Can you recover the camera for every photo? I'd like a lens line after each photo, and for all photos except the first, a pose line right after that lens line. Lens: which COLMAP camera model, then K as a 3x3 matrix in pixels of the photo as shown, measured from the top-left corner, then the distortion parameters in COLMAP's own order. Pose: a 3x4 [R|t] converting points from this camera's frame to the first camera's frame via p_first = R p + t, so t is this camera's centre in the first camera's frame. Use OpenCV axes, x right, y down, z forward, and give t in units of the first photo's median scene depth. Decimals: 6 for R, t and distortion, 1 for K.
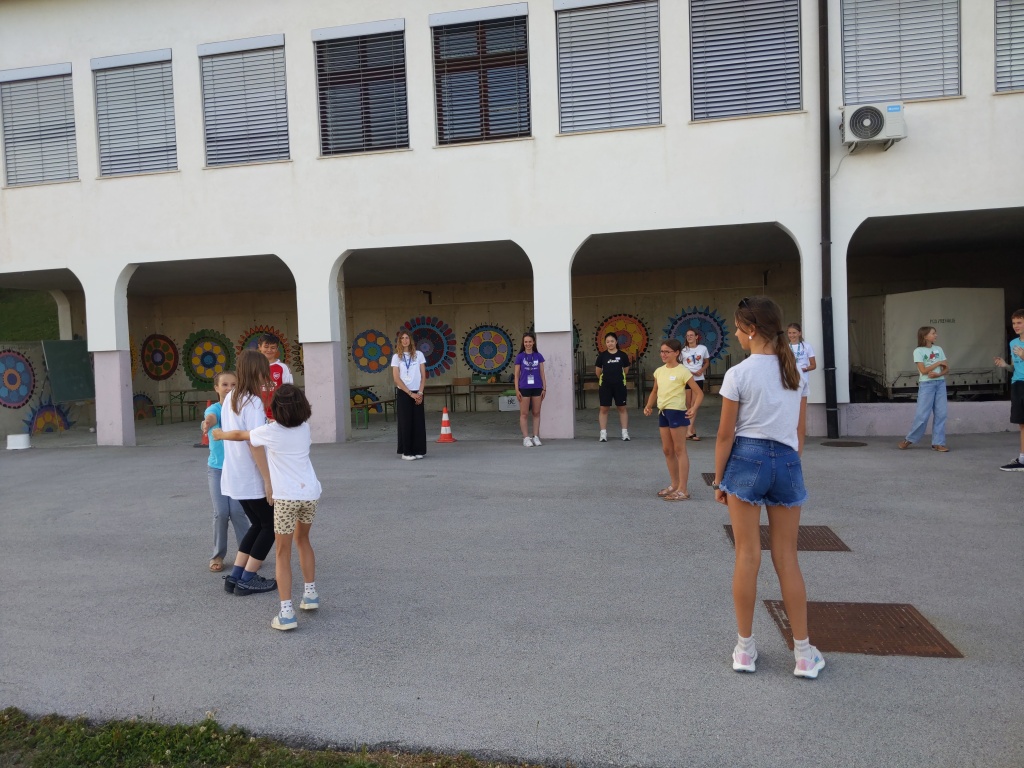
lens RADIAL K [[791.9, 0, 512.0], [0, 791.9, 384.0], [0, 0, 1]] dist [0.120734, -0.147490]
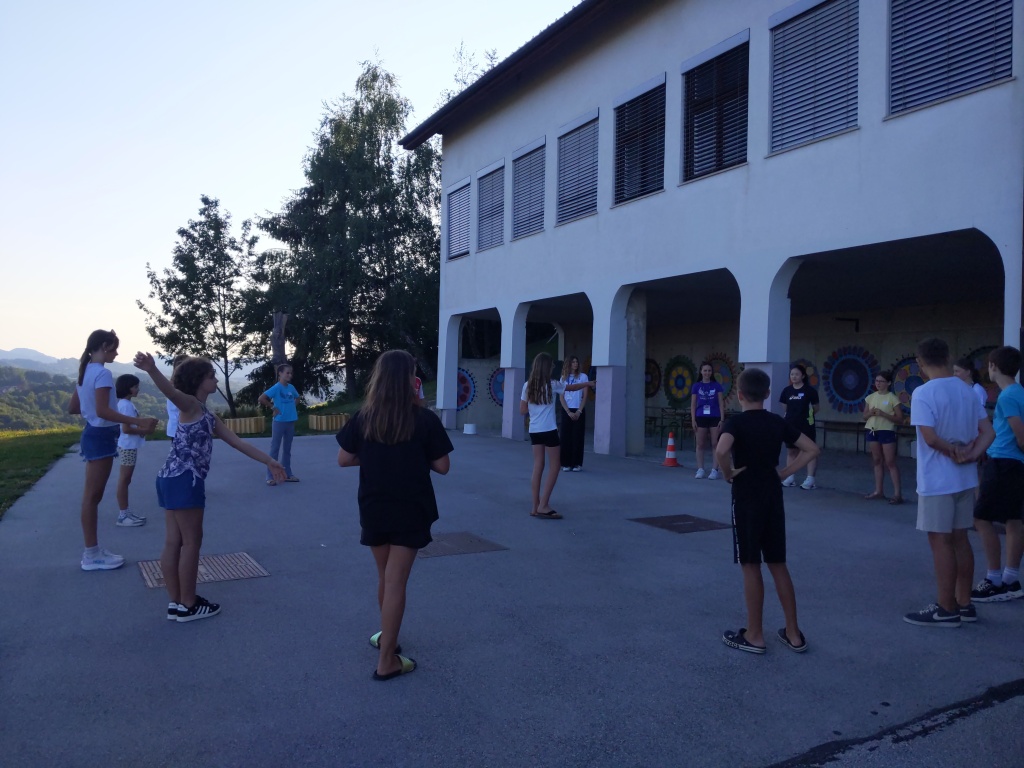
lens RADIAL K [[791.9, 0, 512.0], [0, 791.9, 384.0], [0, 0, 1]] dist [0.120734, -0.147490]
pose [[0.656031, 0.052792, -0.752885, 0.535627], [-0.078954, 0.996878, 0.001103, -0.017429], [0.750592, 0.058719, 0.658151, 0.146013]]
